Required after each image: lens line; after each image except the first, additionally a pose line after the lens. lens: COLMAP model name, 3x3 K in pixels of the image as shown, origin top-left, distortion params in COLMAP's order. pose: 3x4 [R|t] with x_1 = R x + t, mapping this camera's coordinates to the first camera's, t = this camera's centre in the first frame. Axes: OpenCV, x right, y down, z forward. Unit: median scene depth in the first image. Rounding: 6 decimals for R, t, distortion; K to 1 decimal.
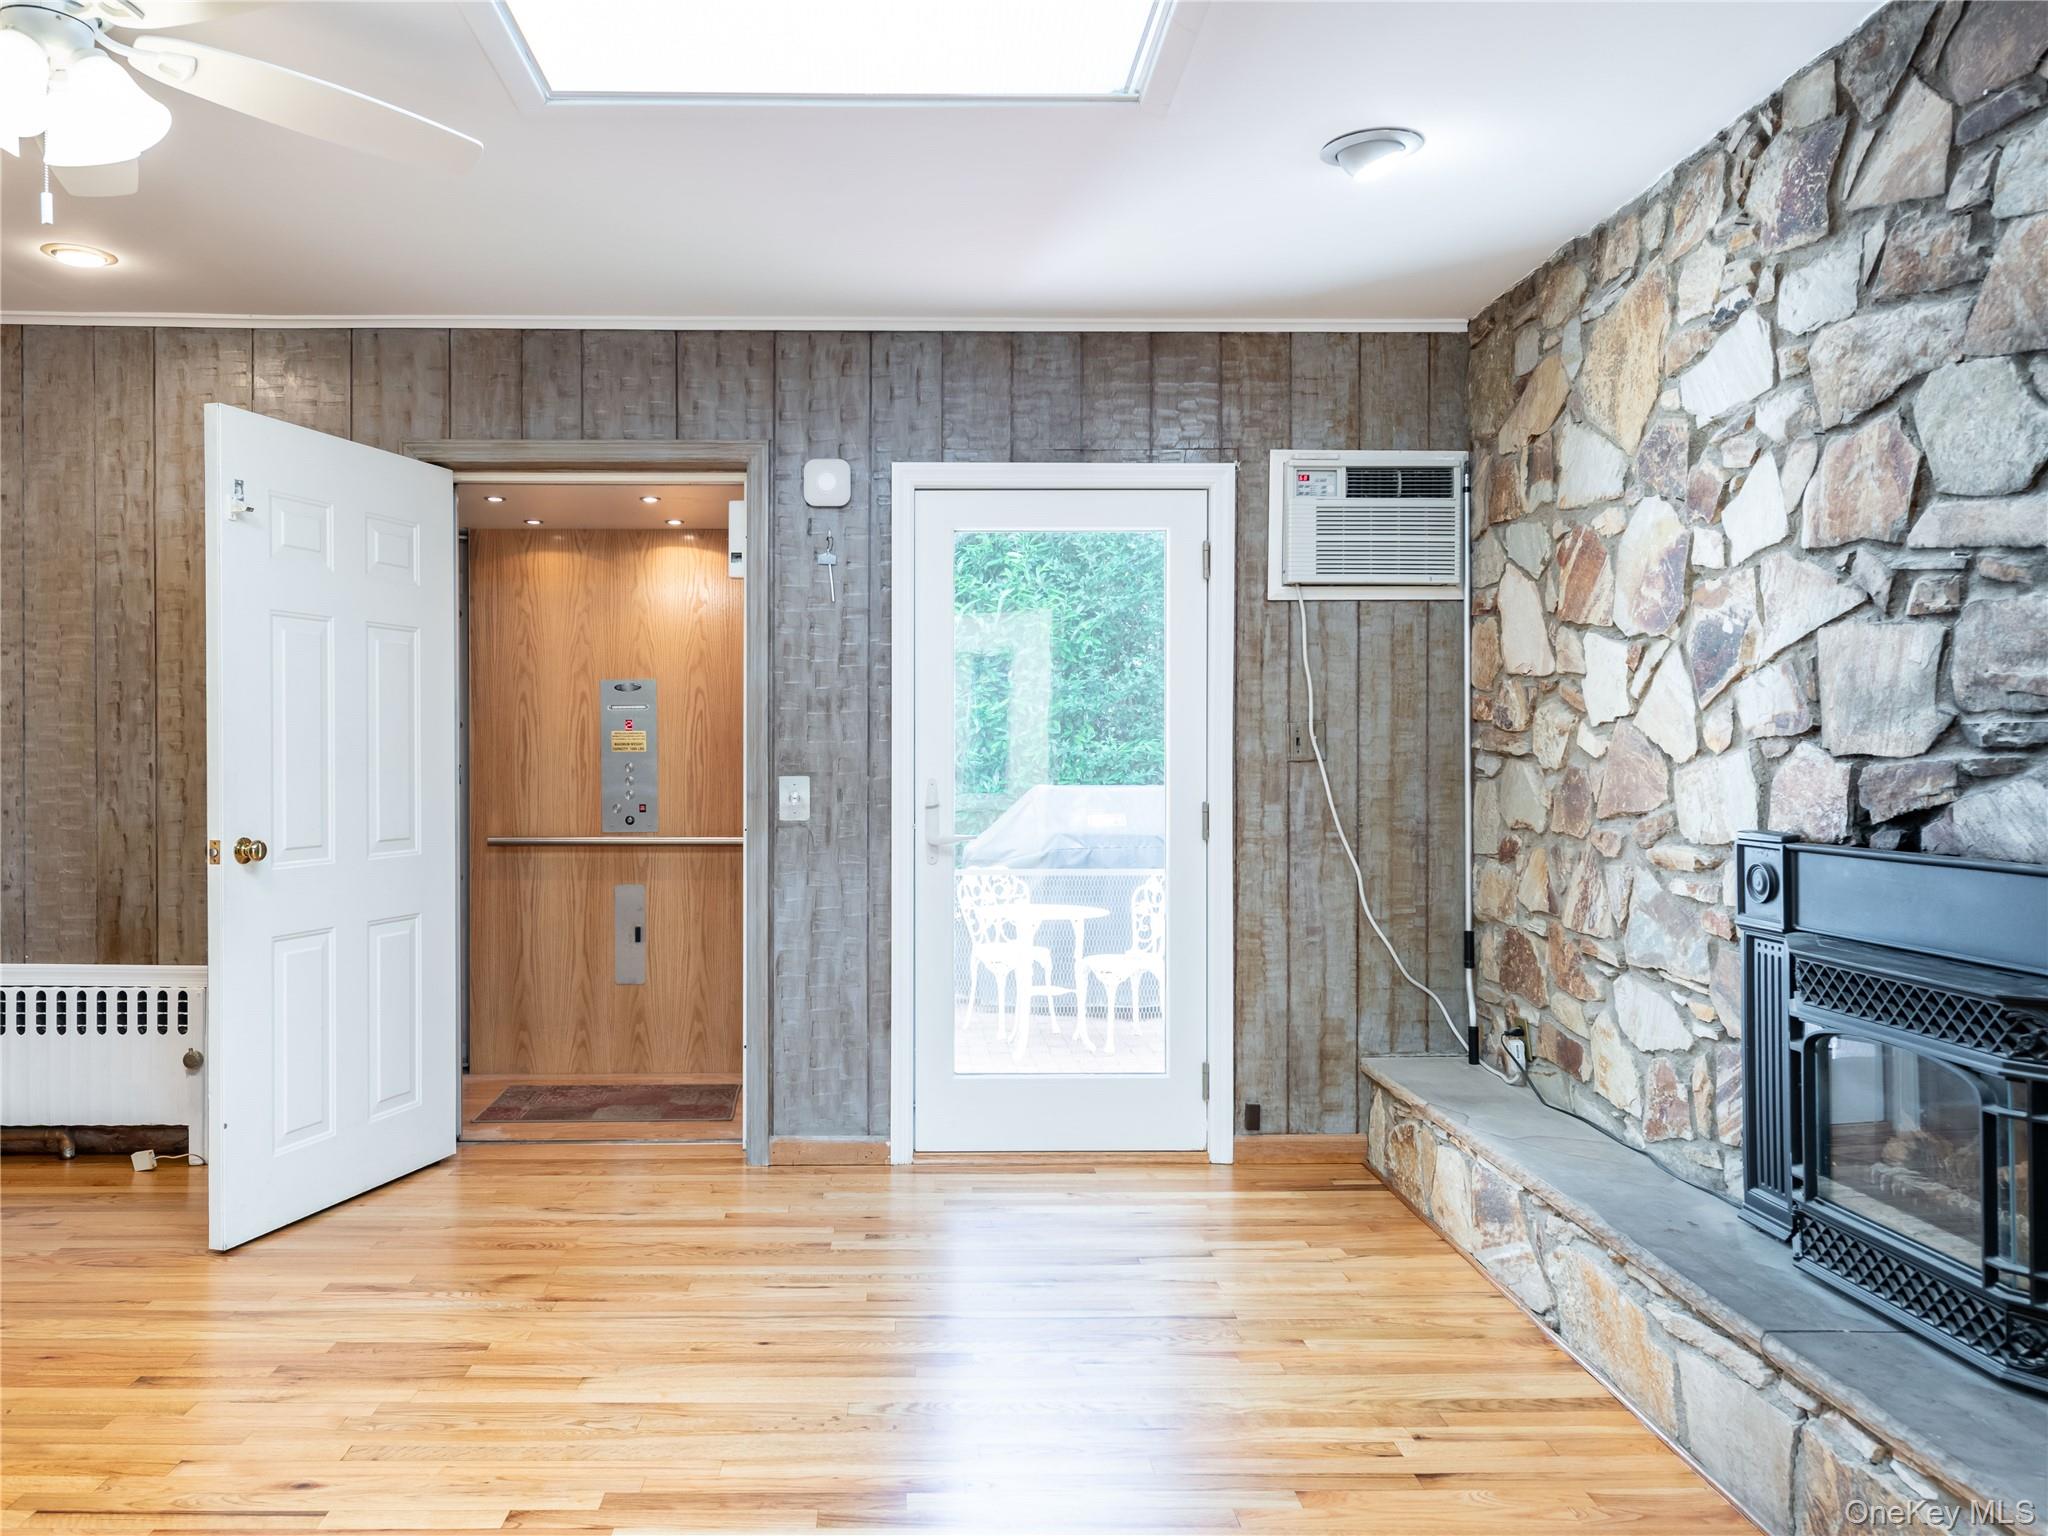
lens RADIAL K [[1589.0, 0, 1024.0], [0, 1589.0, 768.0], [0, 0, 1]] dist [-0.003037, -0.003467]
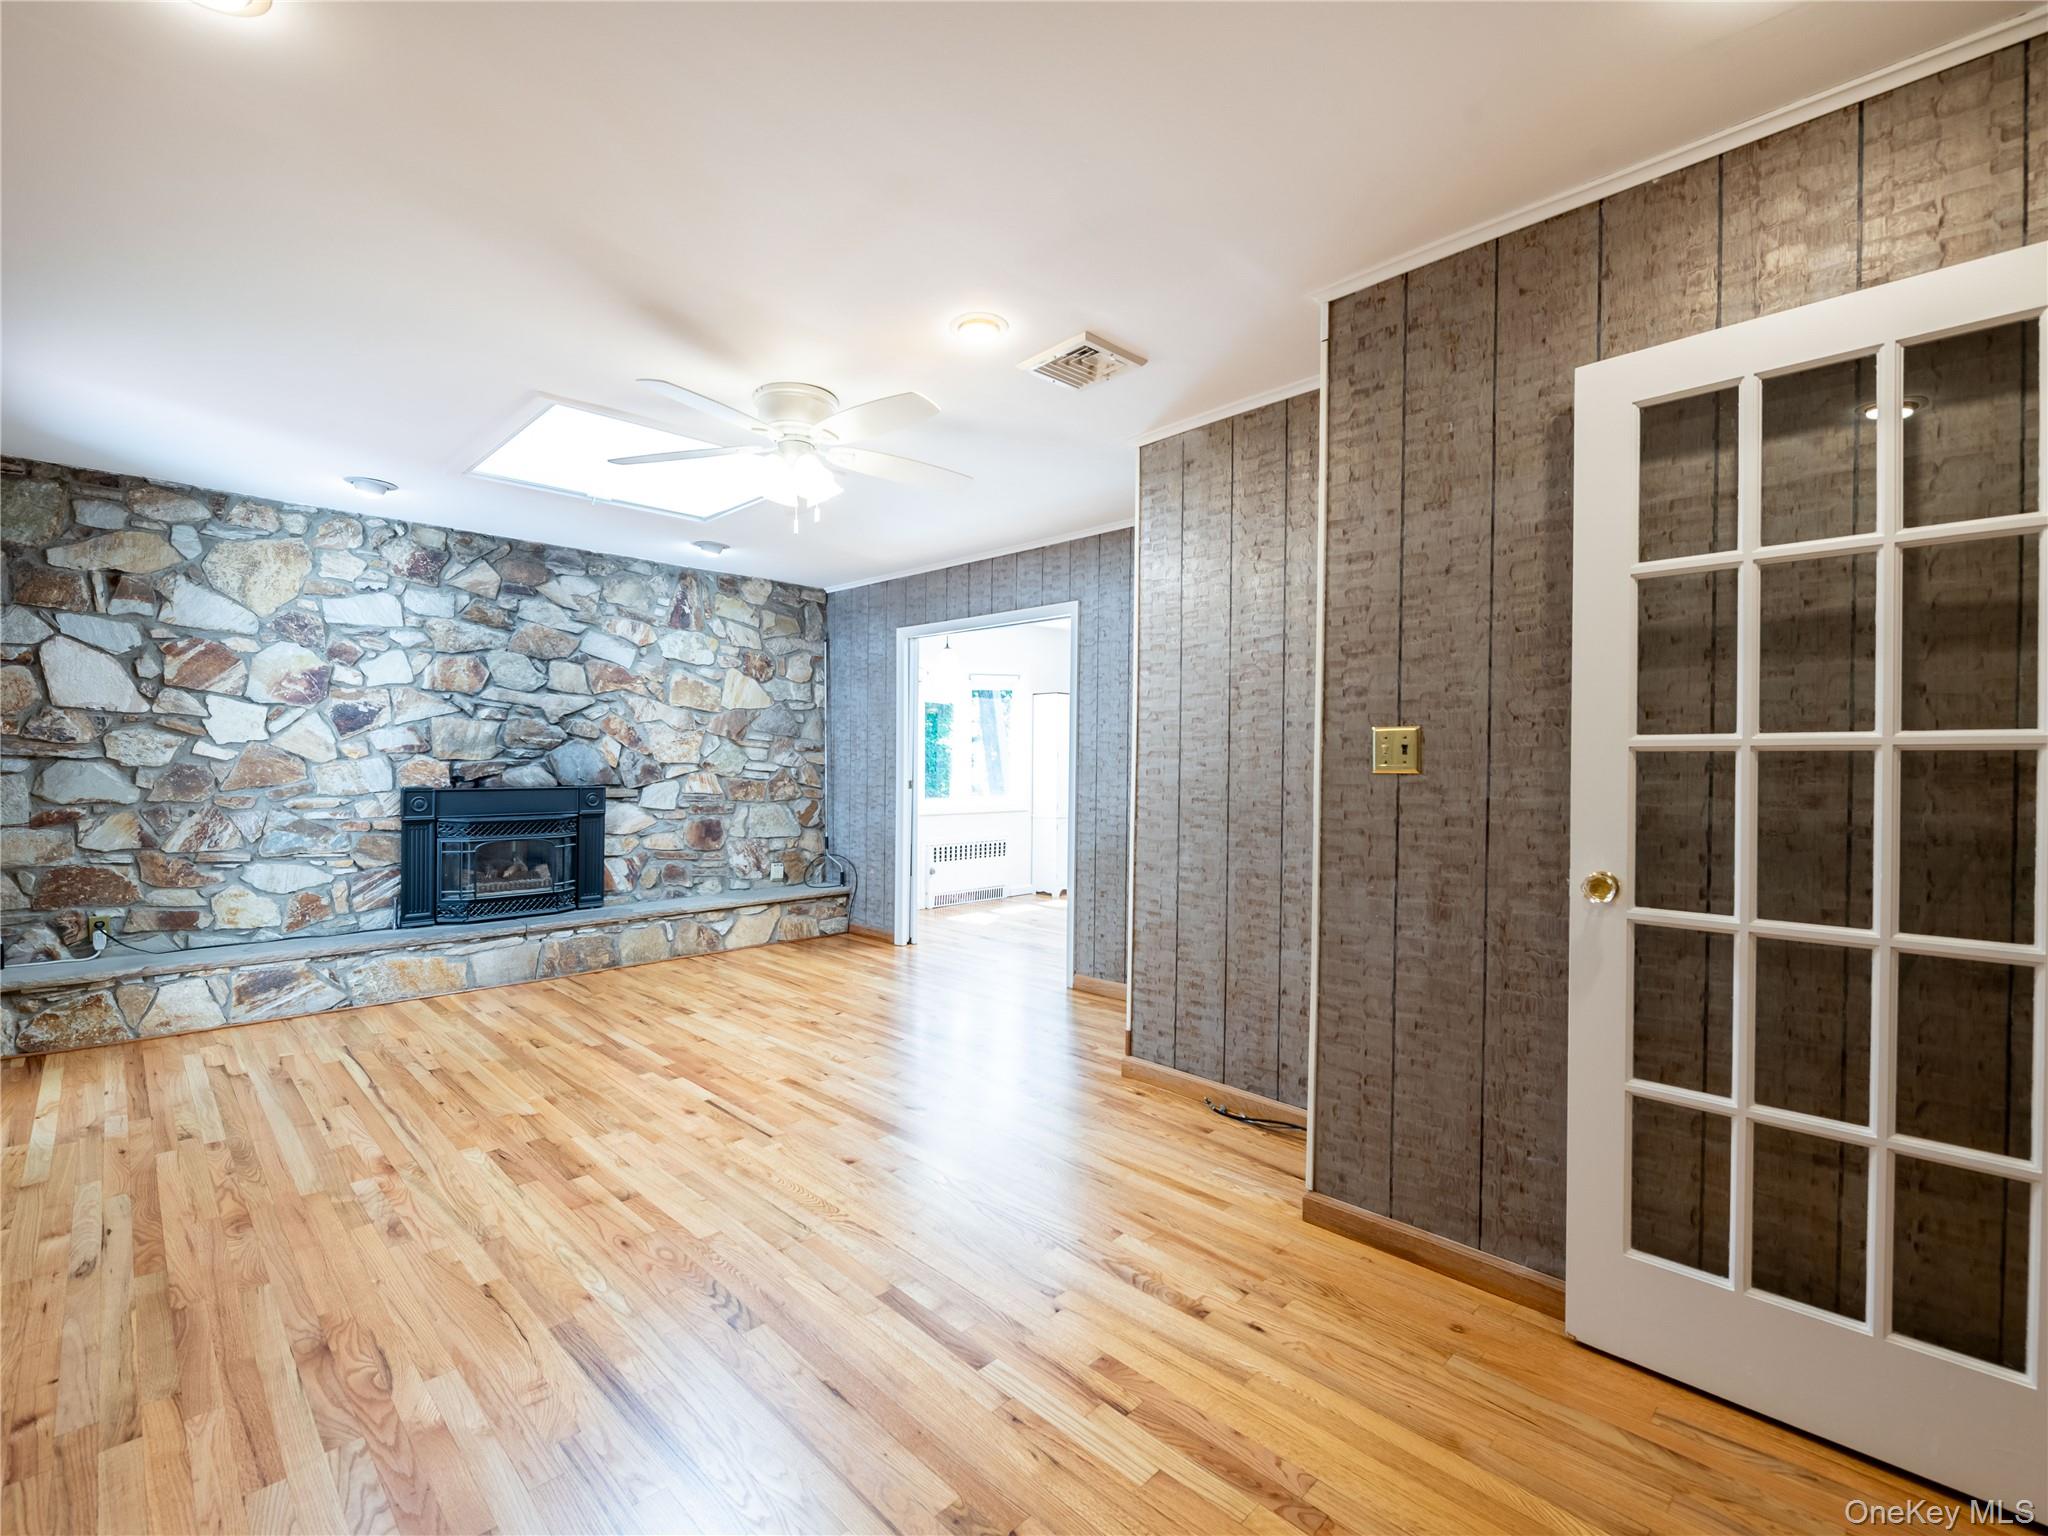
lens RADIAL K [[909.8, 0, 1048.2], [0, 909.8, 764.4], [0, 0, 1]] dist [-0.007350, -0.000204]
pose [[-0.722581, -0.015970, 0.691102, -1.582565], [-0.005016, 0.999828, 0.017859, -0.036414], [-0.691268, 0.009438, -0.722537, 1.496242]]
